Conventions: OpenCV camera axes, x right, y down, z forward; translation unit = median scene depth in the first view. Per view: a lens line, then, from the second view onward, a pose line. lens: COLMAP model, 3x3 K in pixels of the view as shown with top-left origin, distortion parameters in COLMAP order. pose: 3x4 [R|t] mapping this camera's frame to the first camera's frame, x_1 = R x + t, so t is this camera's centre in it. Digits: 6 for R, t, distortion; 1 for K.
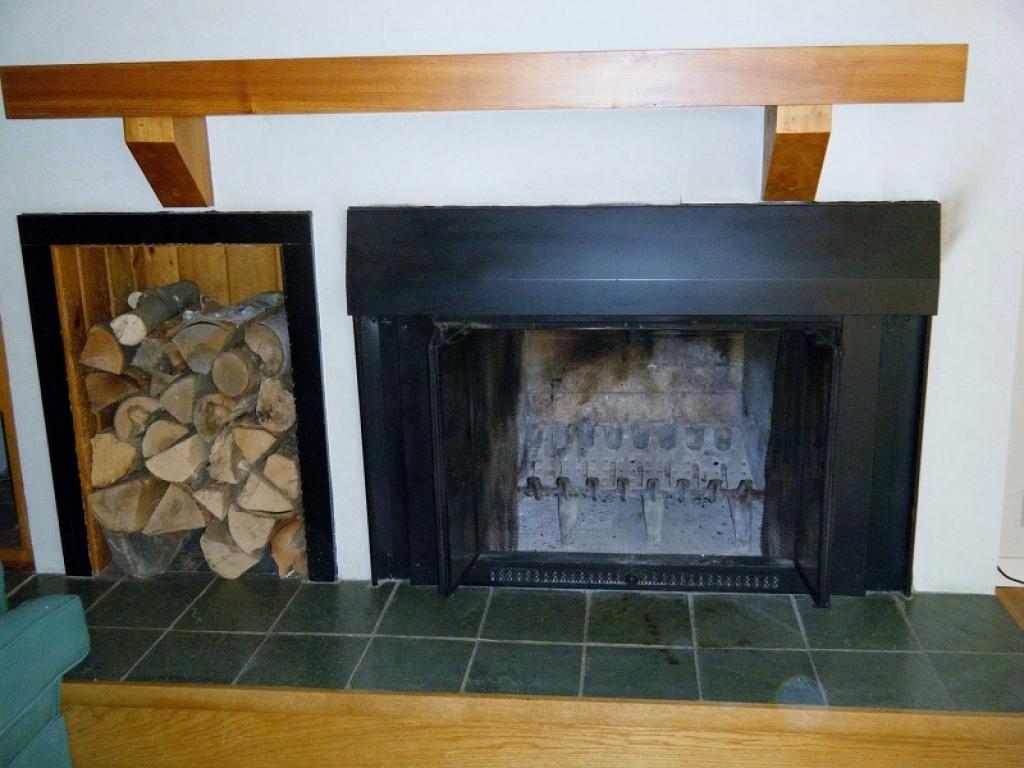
lens RADIAL K [[1062.7, 0, 512.0], [0, 1062.7, 384.0], [0, 0, 1]] dist [-0.004841, 0.031651]
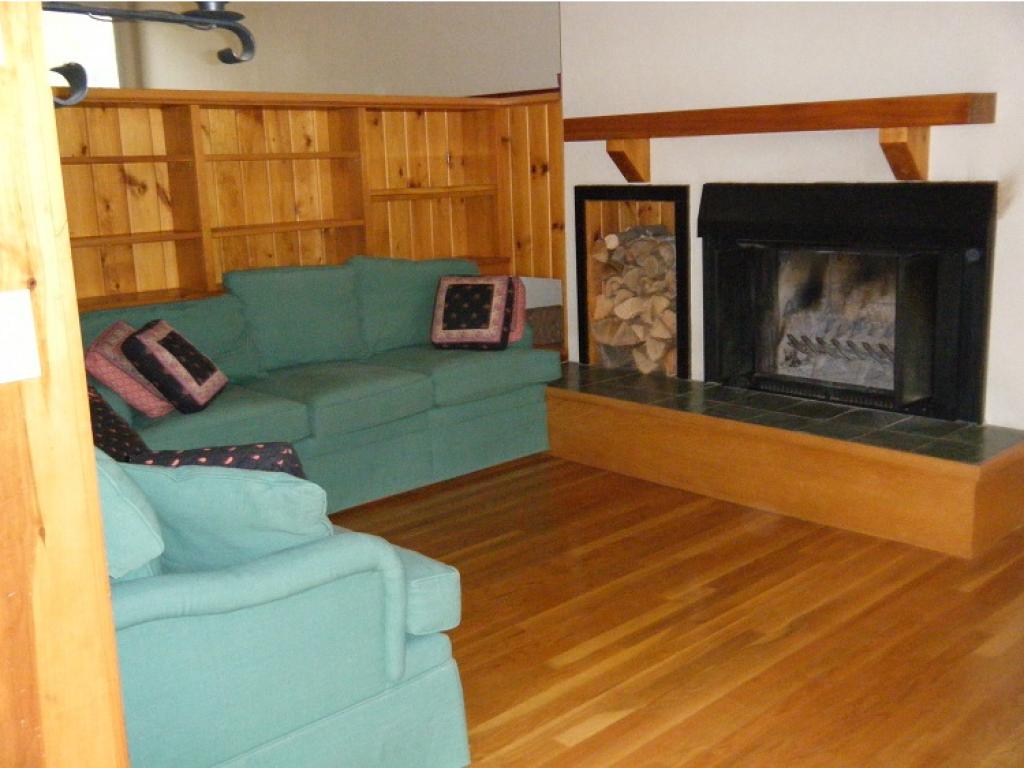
lens RADIAL K [[1050.5, 0, 514.5], [0, 1050.5, 399.9], [0, 0, 1]] dist [-0.000441, 0.004035]
pose [[0.765306, 0.140356, -0.628177, 0.799865], [-0.134045, 0.989292, 0.057735, 0.156123], [0.629554, 0.040020, 0.775926, -0.675769]]
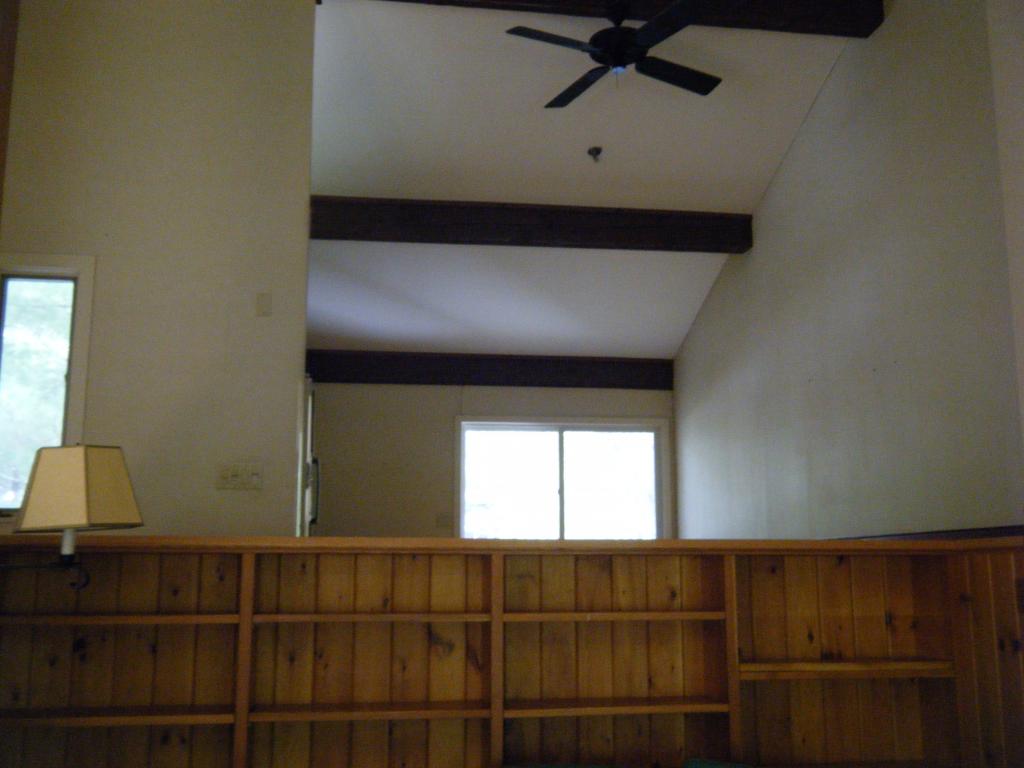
lens RADIAL K [[1068.4, 0, 512.0], [0, 1068.4, 384.0], [0, 0, 1]] dist [-0.012174, 0.036613]
pose [[0.261901, -0.148325, -0.953629, 0.695869], [-0.226411, 0.951100, -0.210113, -0.068144], [0.938161, 0.270941, 0.215511, -0.061734]]
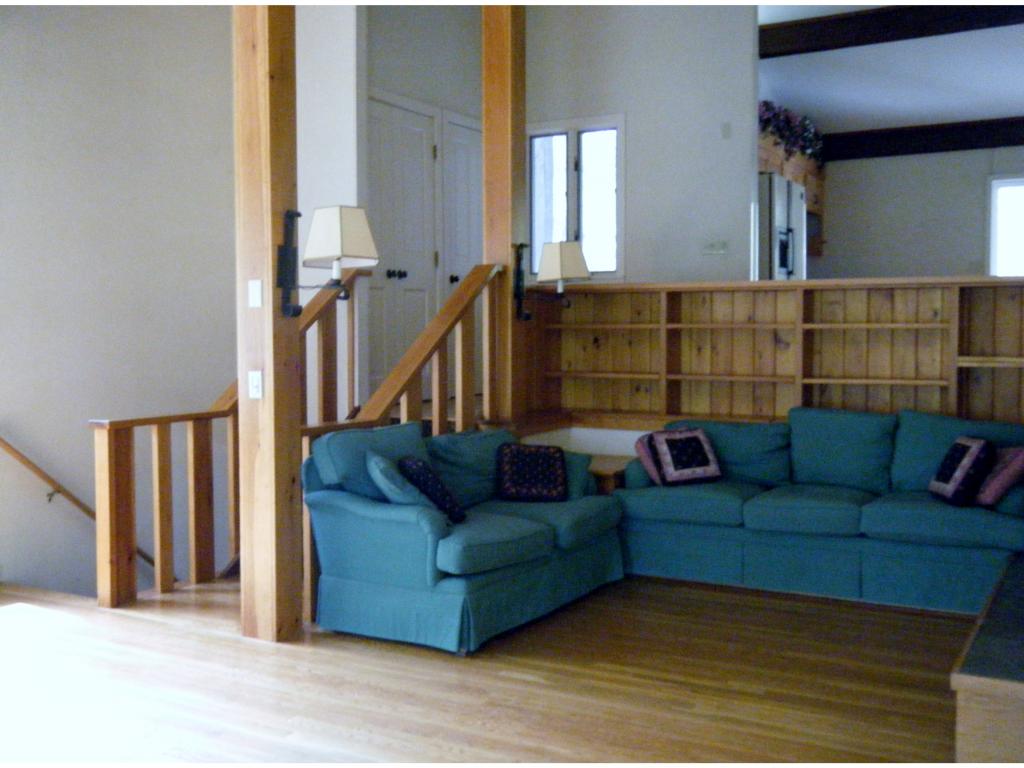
lens RADIAL K [[1068.4, 0, 512.0], [0, 1068.4, 384.0], [0, 0, 1]] dist [-0.012174, 0.036613]
pose [[-0.389117, 0.069853, -0.918536, 1.784926], [-0.202725, 0.966182, 0.159356, -0.194413], [0.898605, 0.248218, -0.361797, 0.640639]]
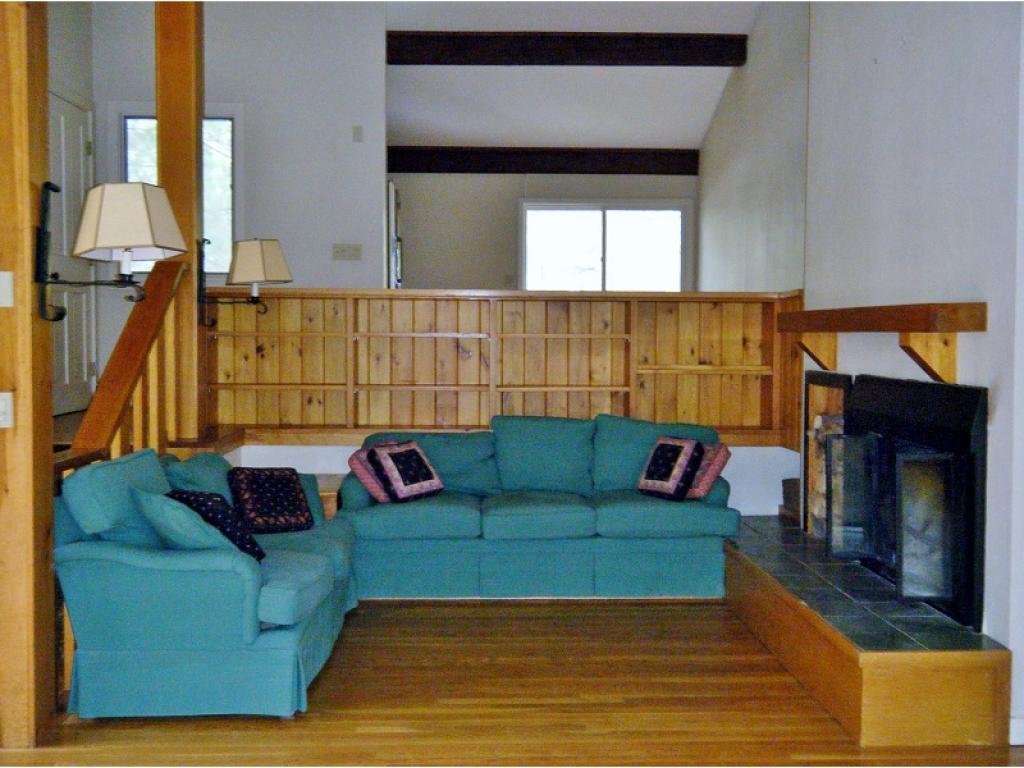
lens RADIAL K [[1062.7, 0, 512.0], [0, 1062.7, 384.0], [0, 0, 1]] dist [-0.004841, 0.031651]
pose [[0.152369, 0.066537, -0.986081, 1.725941], [-0.236461, 0.971208, 0.028996, -0.039440], [0.959620, 0.228752, 0.163716, -0.021444]]
